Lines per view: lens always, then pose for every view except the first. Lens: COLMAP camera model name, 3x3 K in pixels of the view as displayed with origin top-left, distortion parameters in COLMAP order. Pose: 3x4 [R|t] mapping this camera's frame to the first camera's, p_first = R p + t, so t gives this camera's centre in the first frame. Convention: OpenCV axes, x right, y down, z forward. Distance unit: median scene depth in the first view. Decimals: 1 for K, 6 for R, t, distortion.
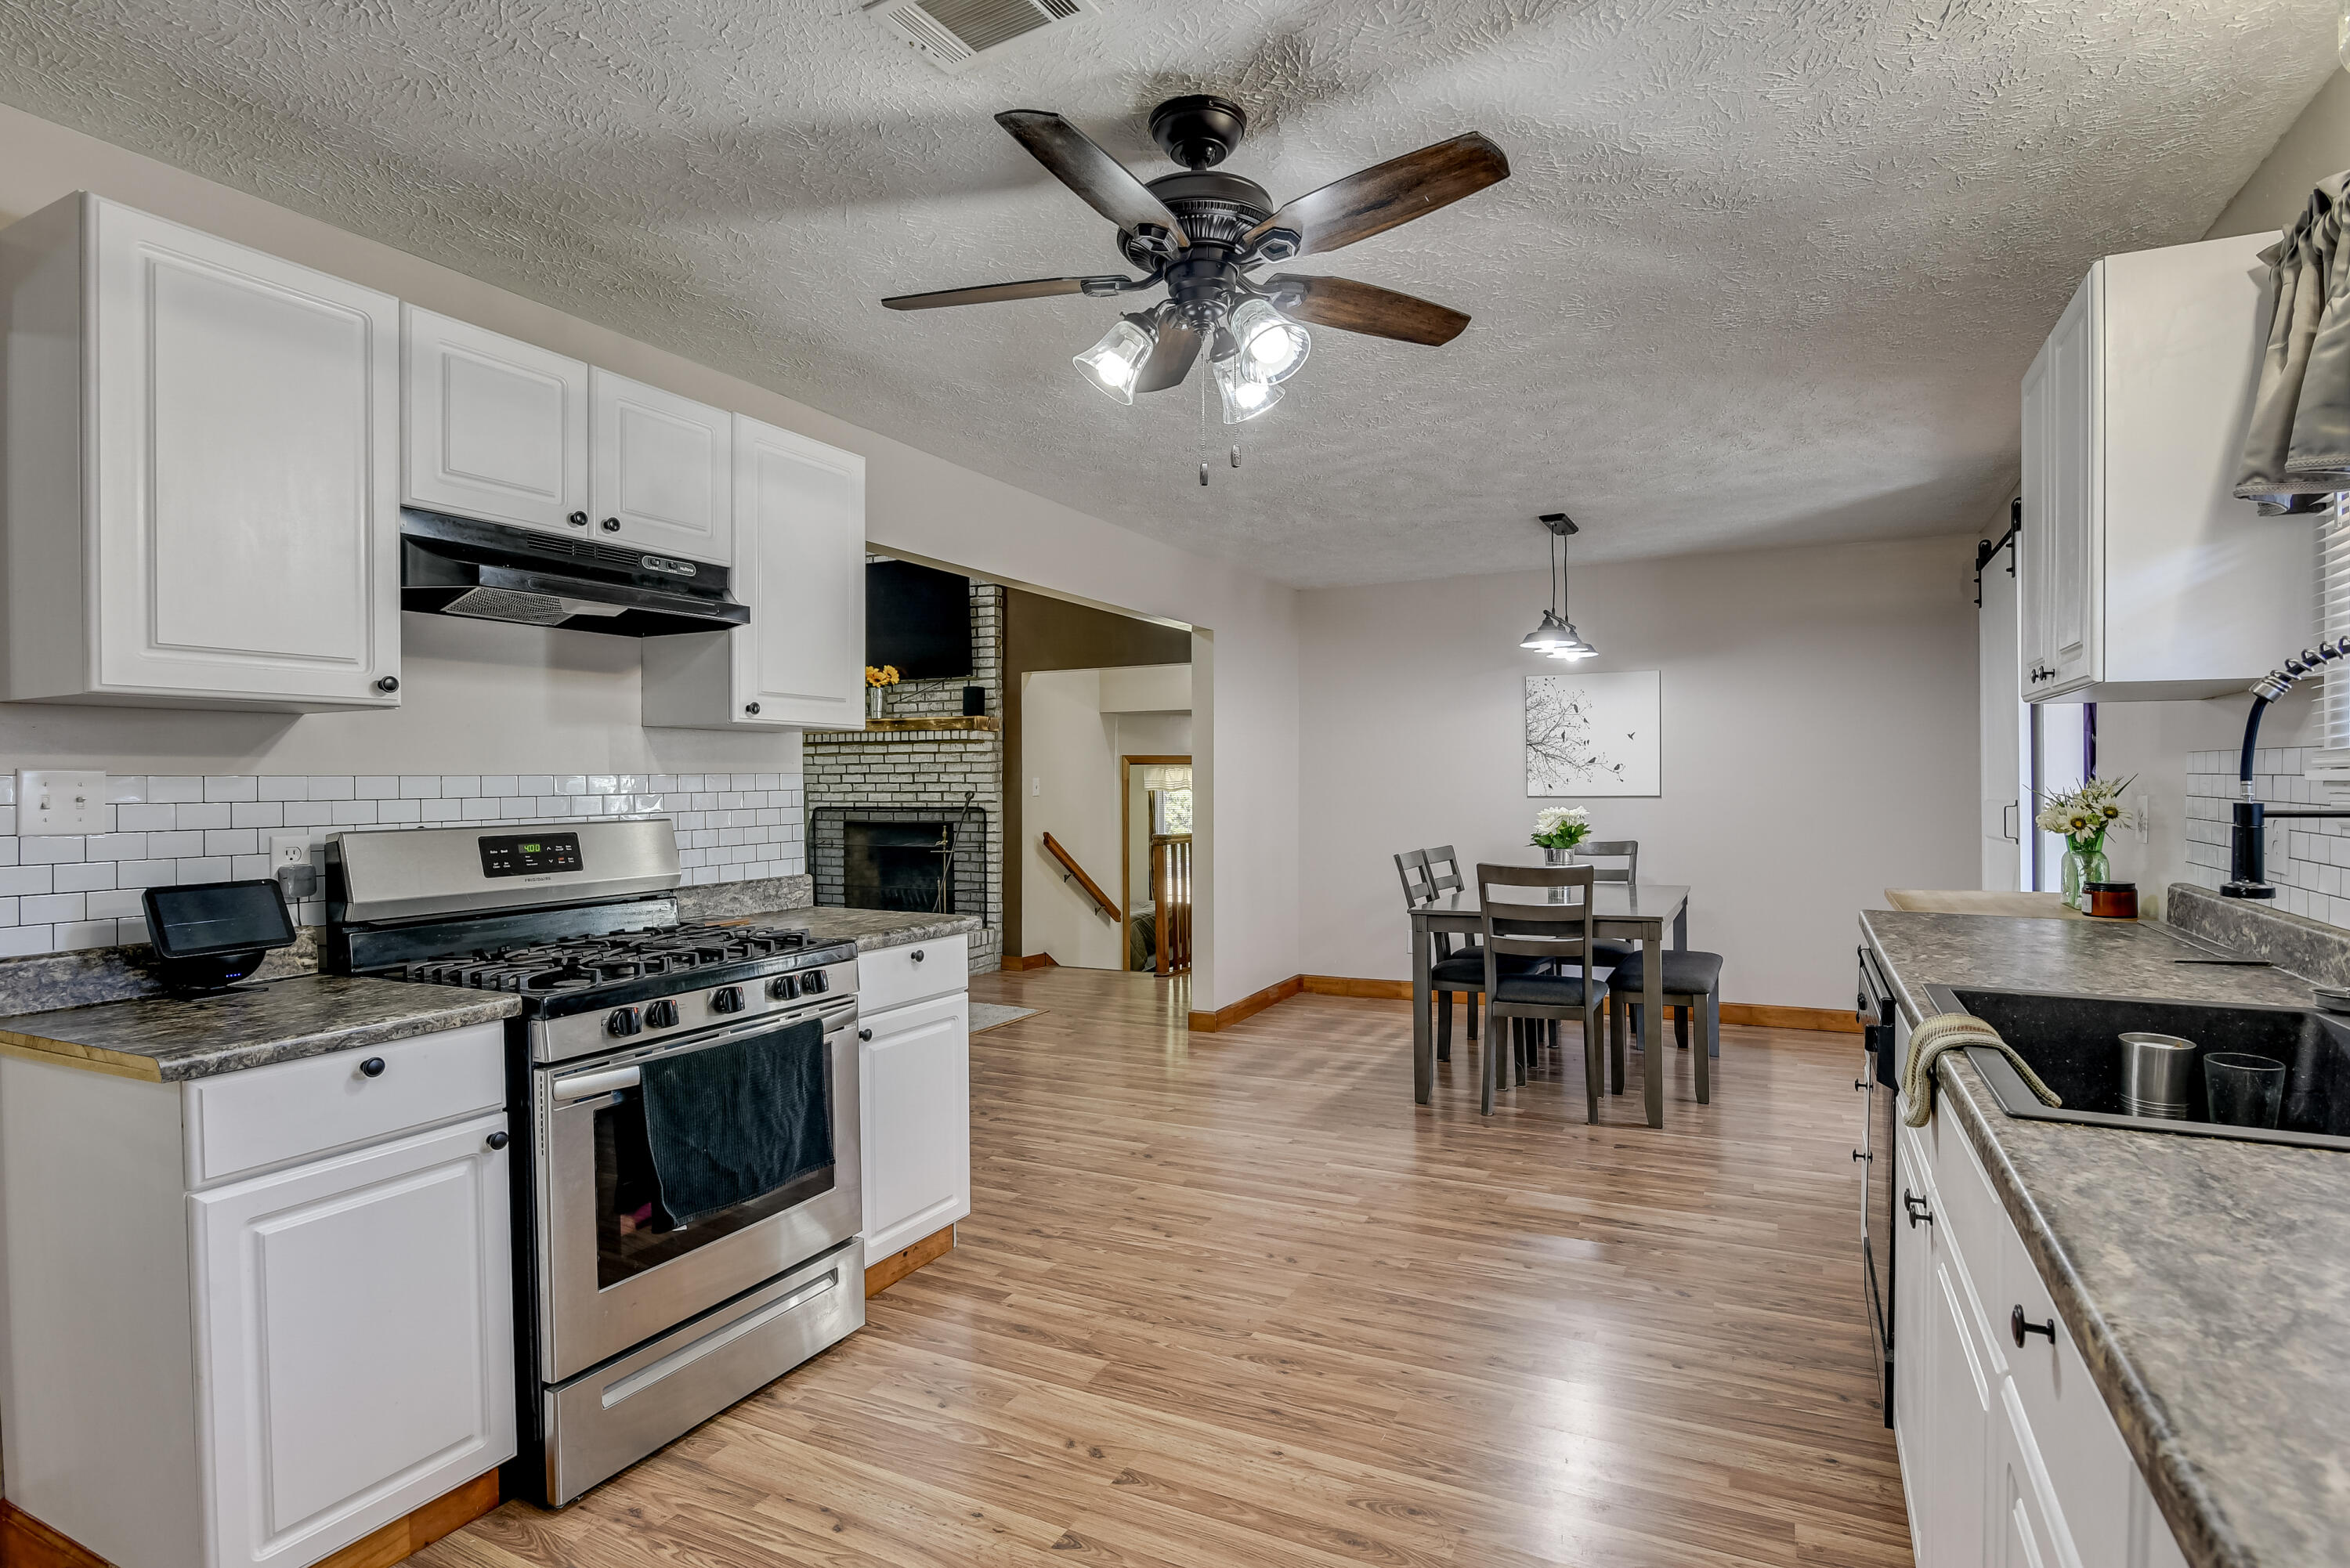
lens RADIAL K [[1167.9, 0, 1246.3], [0, 1167.9, 798.0], [0, 0, 1]] dist [-0.005344, -0.000808]
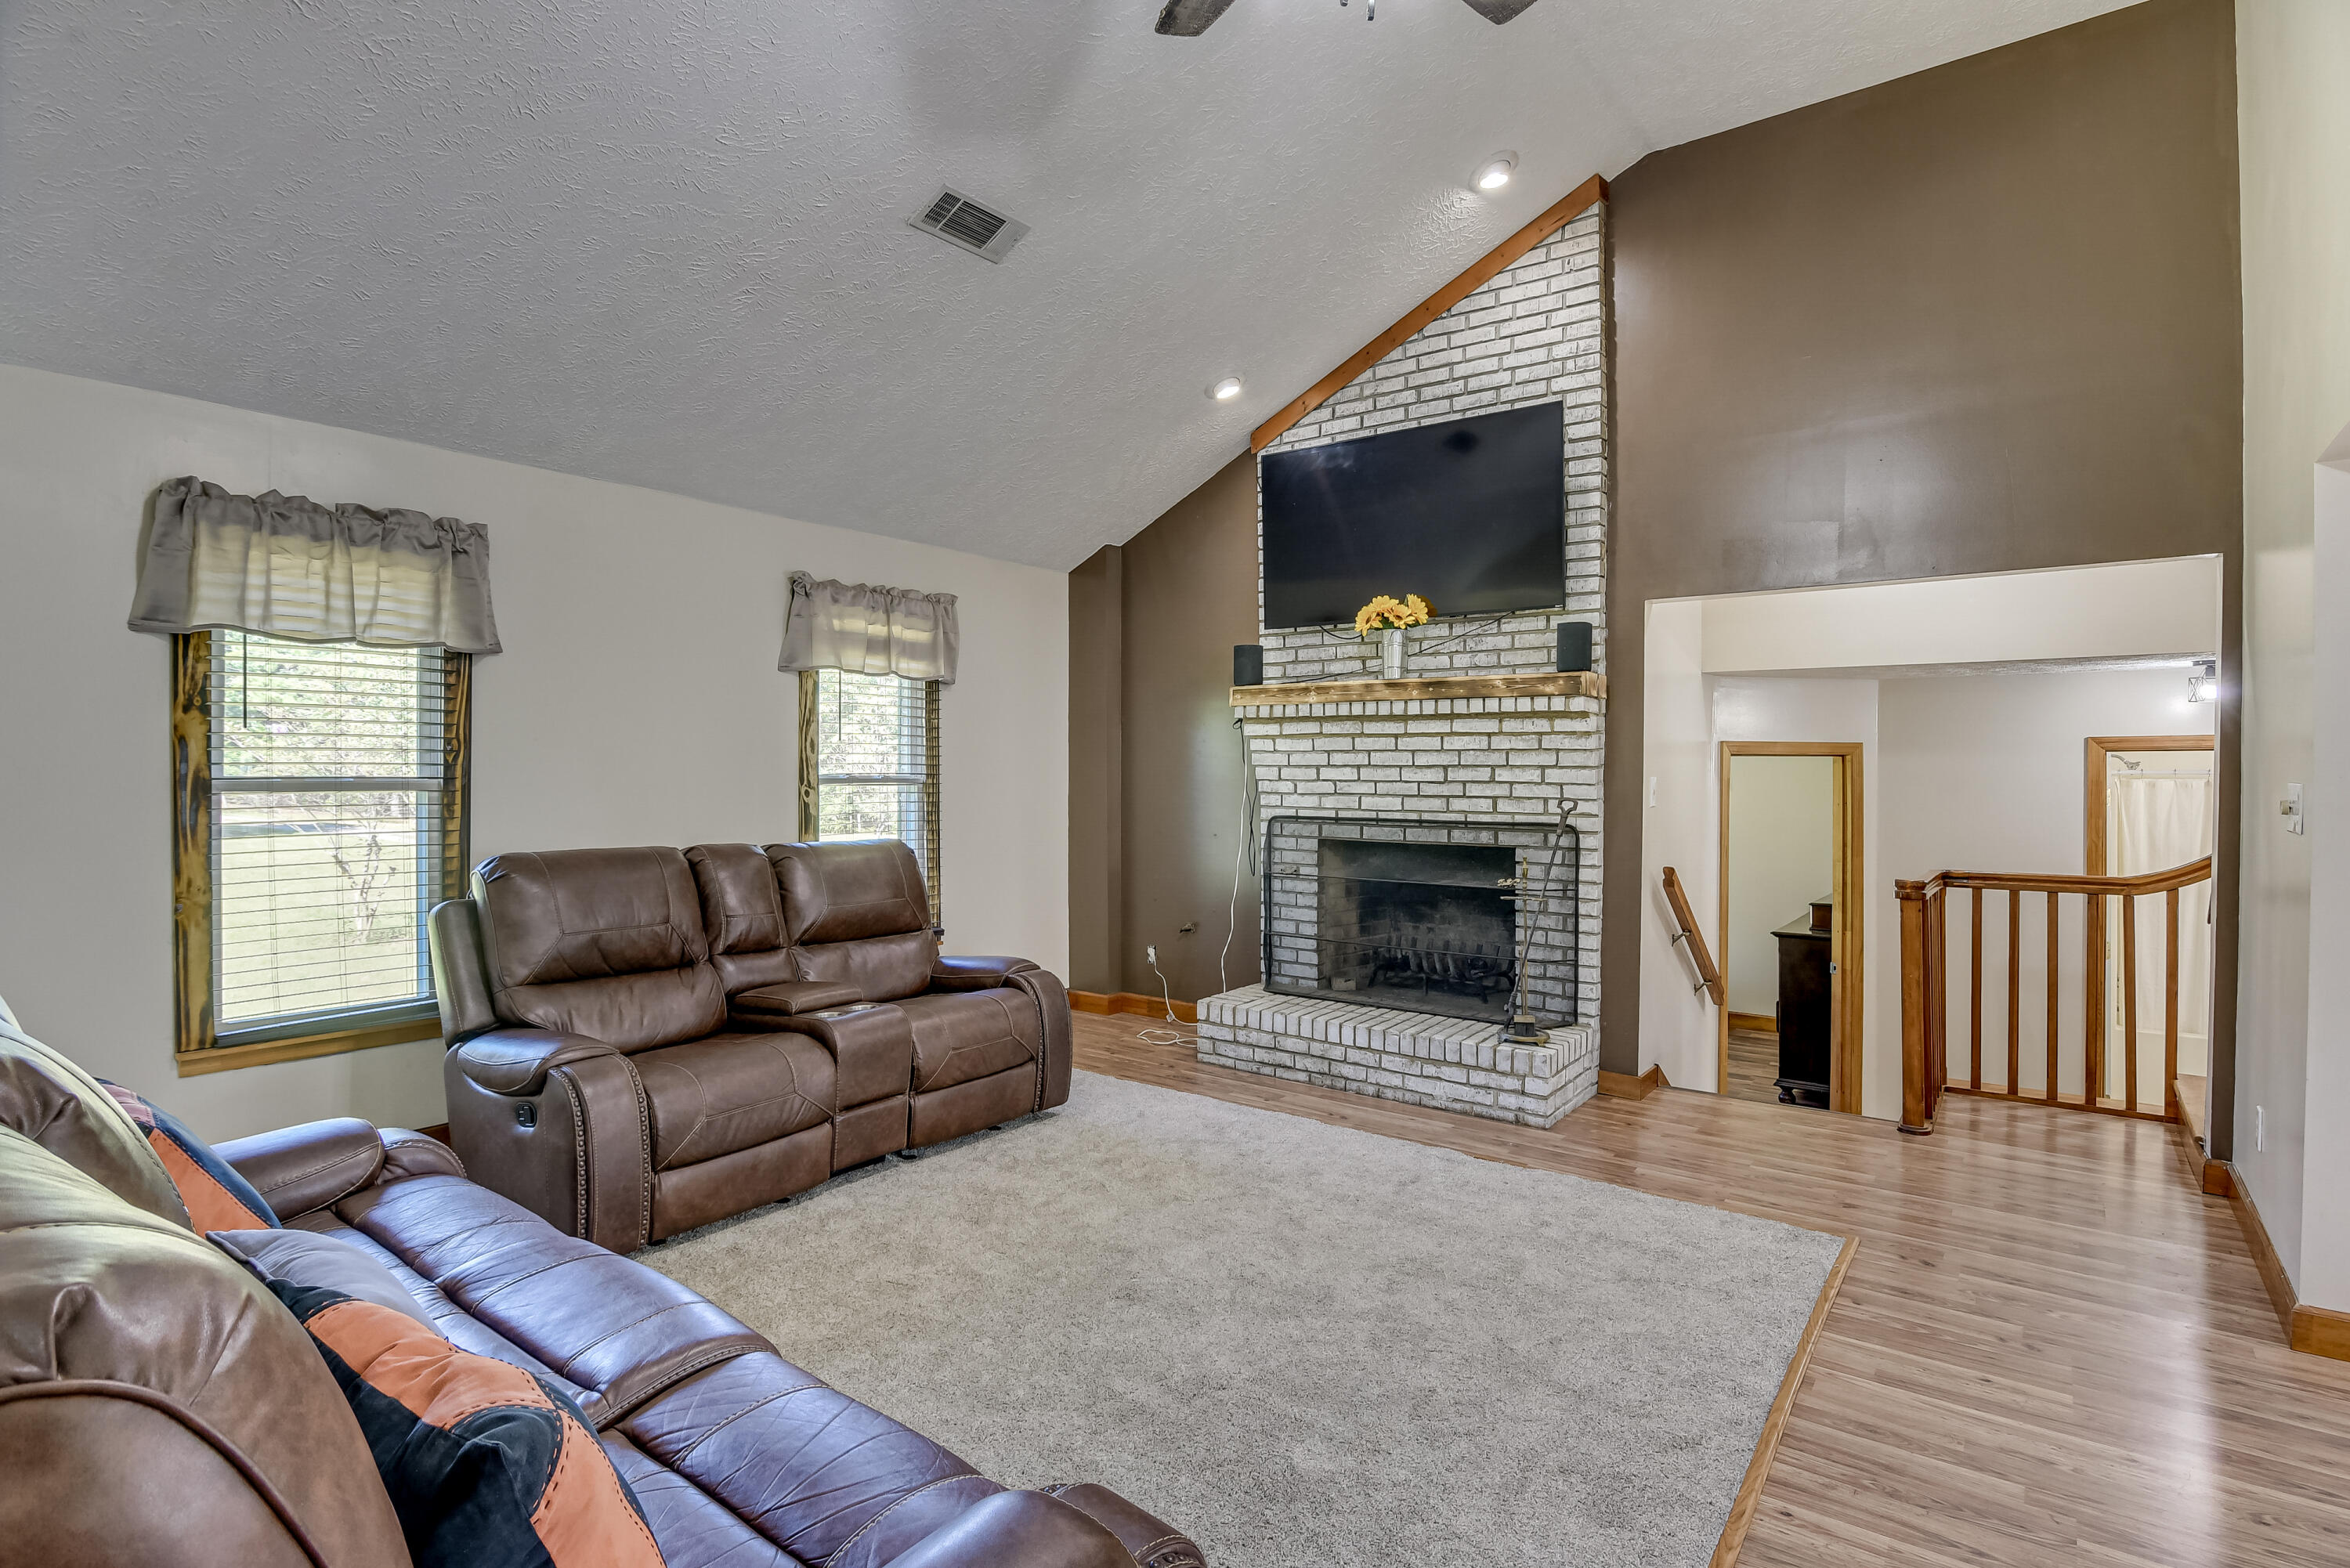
lens RADIAL K [[1167.9, 0, 1188.2], [0, 1167.9, 760.3], [0, 0, 1]] dist [-0.005344, -0.000808]
pose [[0.972423, 0.009111, -0.233045, -0.282271], [-0.014392, 0.999676, -0.020971, -0.009812], [0.232778, 0.023746, 0.972240, 0.370157]]
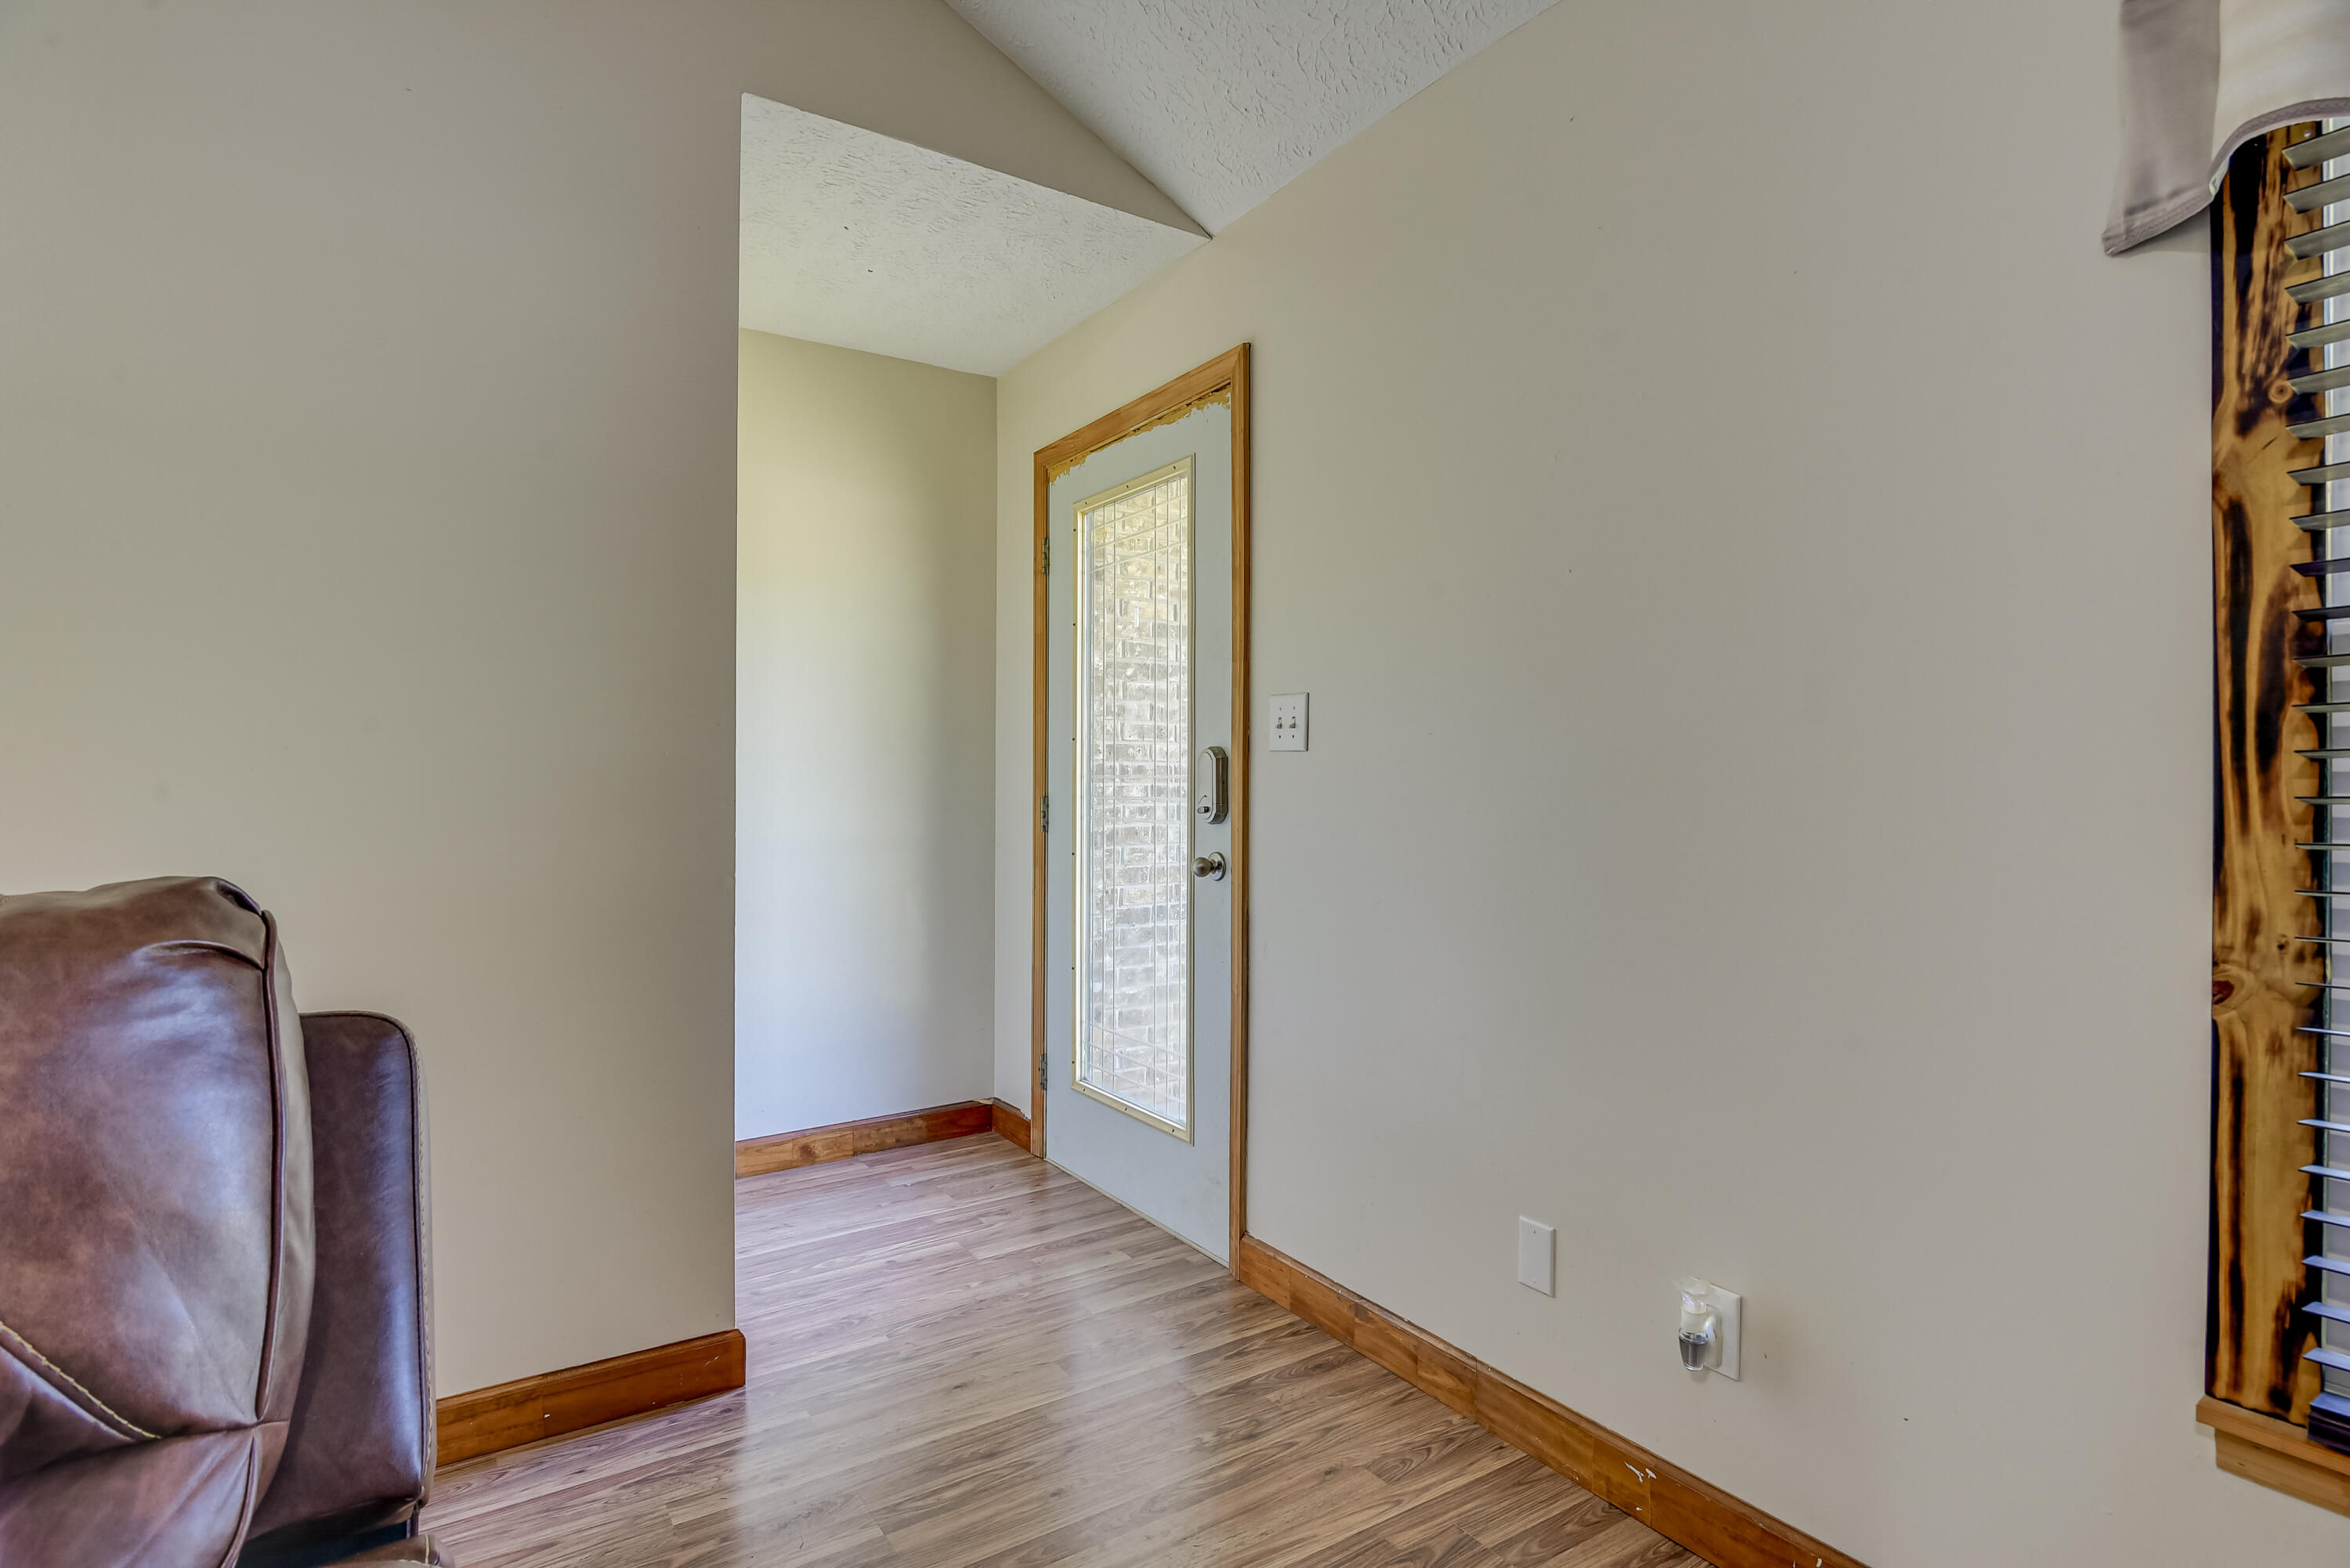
lens RADIAL K [[1167.9, 0, 1180.7], [0, 1167.9, 782.0], [0, 0, 1]] dist [-0.005344, -0.000808]
pose [[-0.525141, 0.008655, -0.850971, -0.539789], [-0.010975, 0.999796, 0.016941, 0.012795], [0.850944, 0.018236, -0.524939, 0.660485]]
